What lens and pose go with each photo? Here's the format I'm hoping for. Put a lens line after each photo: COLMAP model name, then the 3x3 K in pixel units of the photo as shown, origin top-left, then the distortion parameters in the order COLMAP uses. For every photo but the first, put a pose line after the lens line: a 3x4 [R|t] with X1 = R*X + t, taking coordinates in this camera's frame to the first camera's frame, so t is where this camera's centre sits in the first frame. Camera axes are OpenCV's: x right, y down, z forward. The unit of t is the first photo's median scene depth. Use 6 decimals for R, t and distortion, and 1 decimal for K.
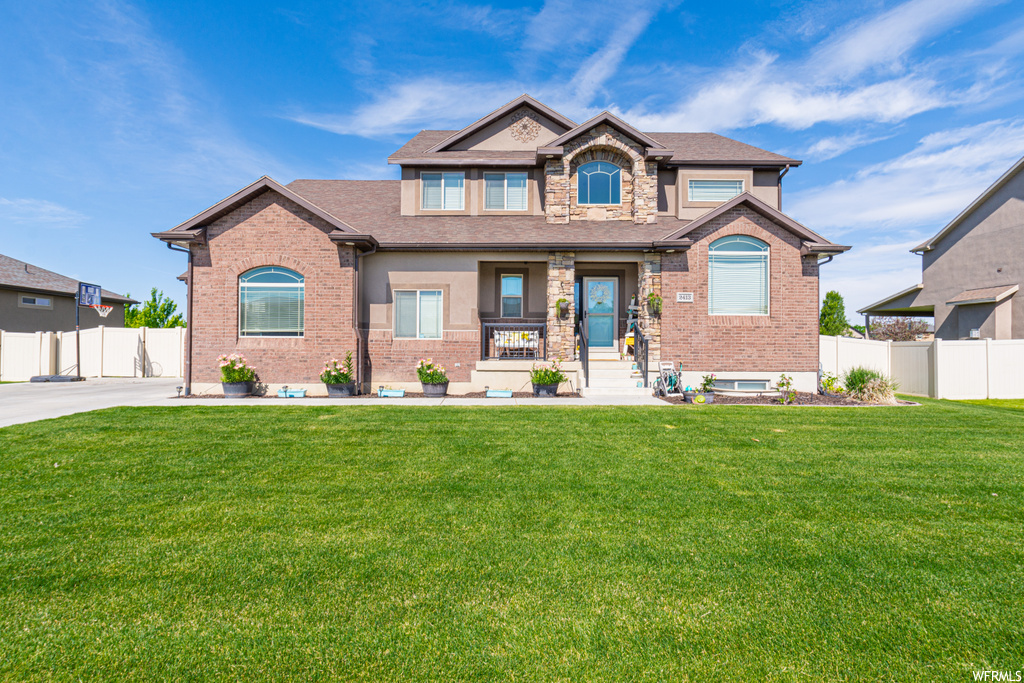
lens RADIAL K [[325.0, 0, 509.3], [0, 325.0, 343.6], [0, 0, 1]] dist [0.001032, -0.000138]
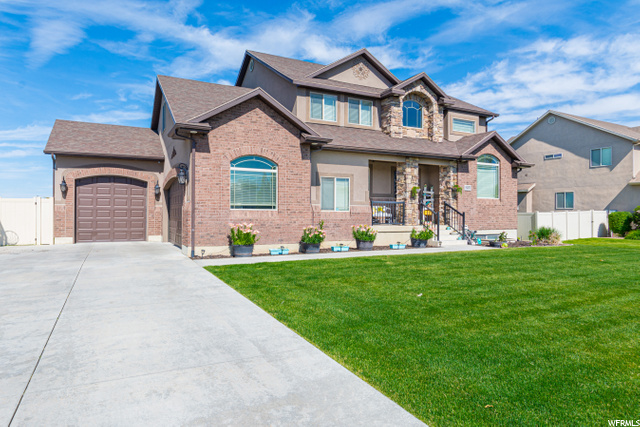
lens RADIAL K [[239.3, 0, 320.0], [0, 239.3, 212.4], [0, 0, 1]] dist [-0.001229, -0.000039]
pose [[0.958223, 0.003021, 0.286005, -0.608294], [-0.002239, 0.999993, -0.003060, -0.005560], [-0.286012, 0.002292, 0.958223, 0.000757]]
